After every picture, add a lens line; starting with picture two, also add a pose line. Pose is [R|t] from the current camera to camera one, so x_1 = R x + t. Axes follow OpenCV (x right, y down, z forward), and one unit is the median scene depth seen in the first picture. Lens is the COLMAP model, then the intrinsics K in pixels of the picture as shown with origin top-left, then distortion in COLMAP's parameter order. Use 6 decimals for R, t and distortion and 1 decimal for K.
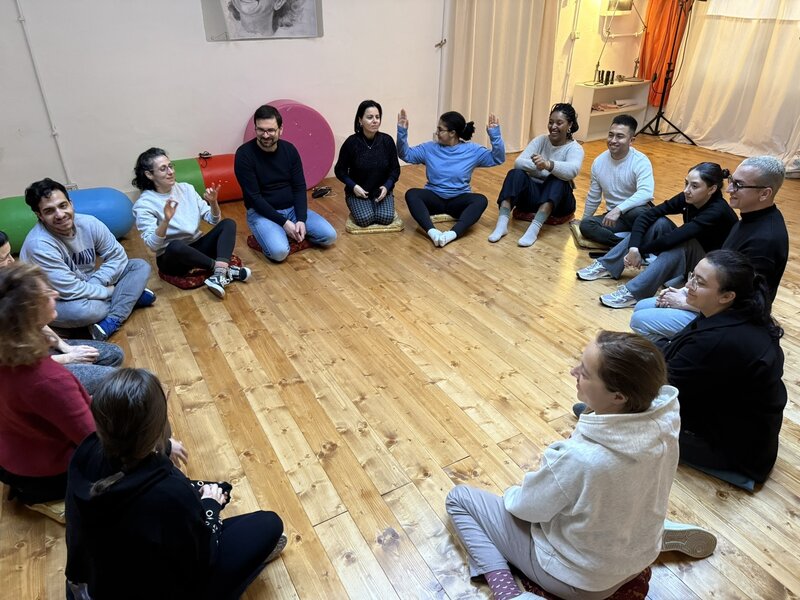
lens RADIAL K [[560.5, 0, 394.1], [0, 560.5, 294.3], [0, 0, 1]] dist [0.051644, -0.071756]
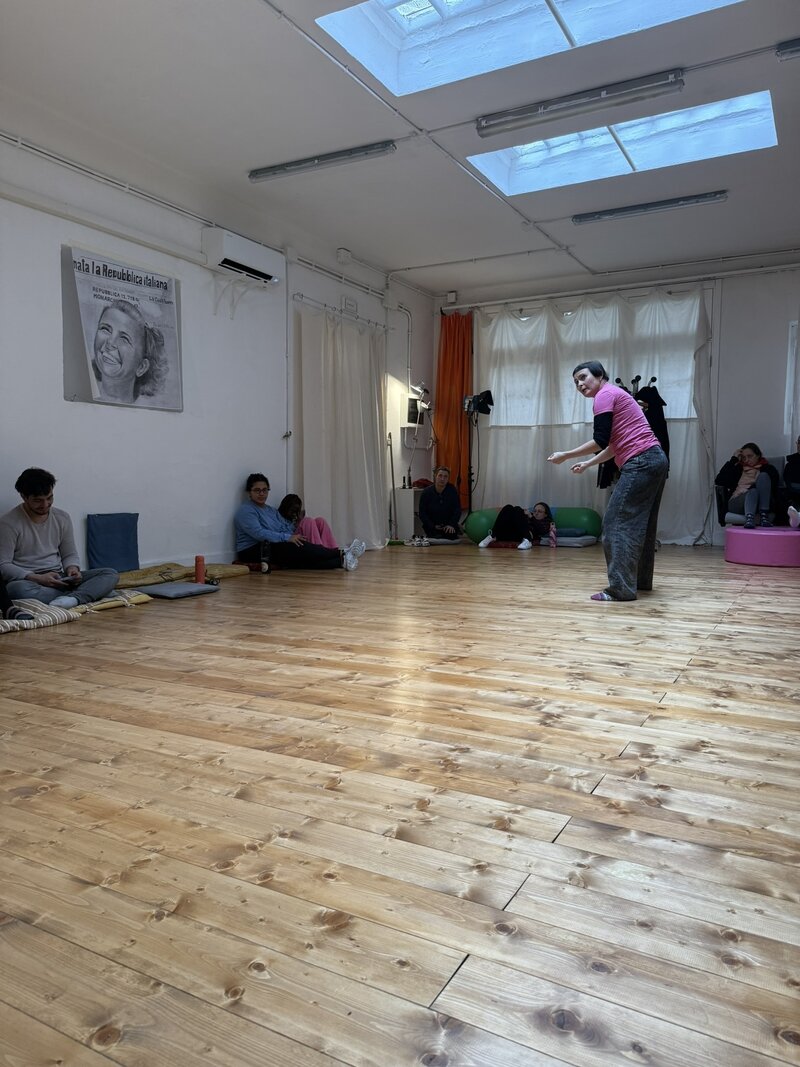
lens RADIAL K [[747.5, 0, 397.8], [0, 747.5, 526.9], [0, 0, 1]] dist [0.051644, -0.071756]
pose [[0.857945, -0.040997, 0.512102, -0.458415], [0.256621, 0.897742, -0.358057, 0.199183], [-0.445056, 0.438610, 0.780735, 0.049343]]
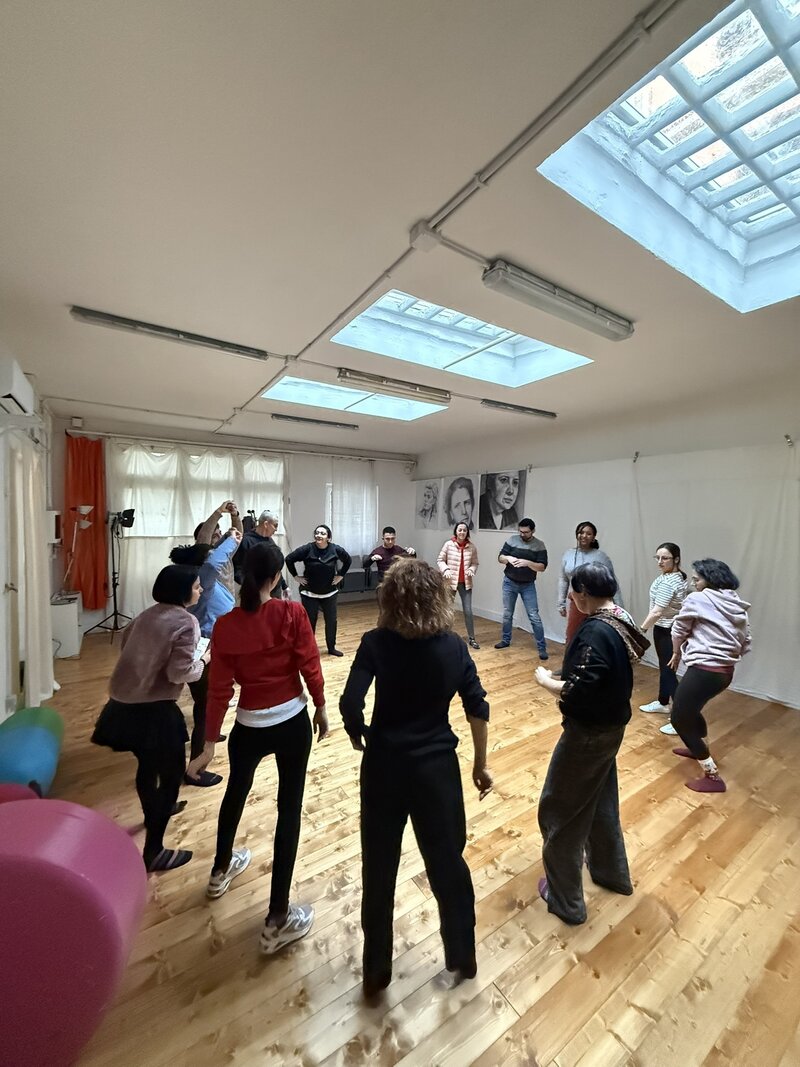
lens RADIAL K [[422.8, 0, 404.1], [0, 422.8, 530.8], [0, 0, 1]] dist [-0.001889, -0.000079]
pose [[-0.058918, -0.047541, 0.997130, -0.612527], [0.477938, 0.875601, 0.069987, -0.355214], [-0.876415, 0.480690, -0.028867, 0.603803]]
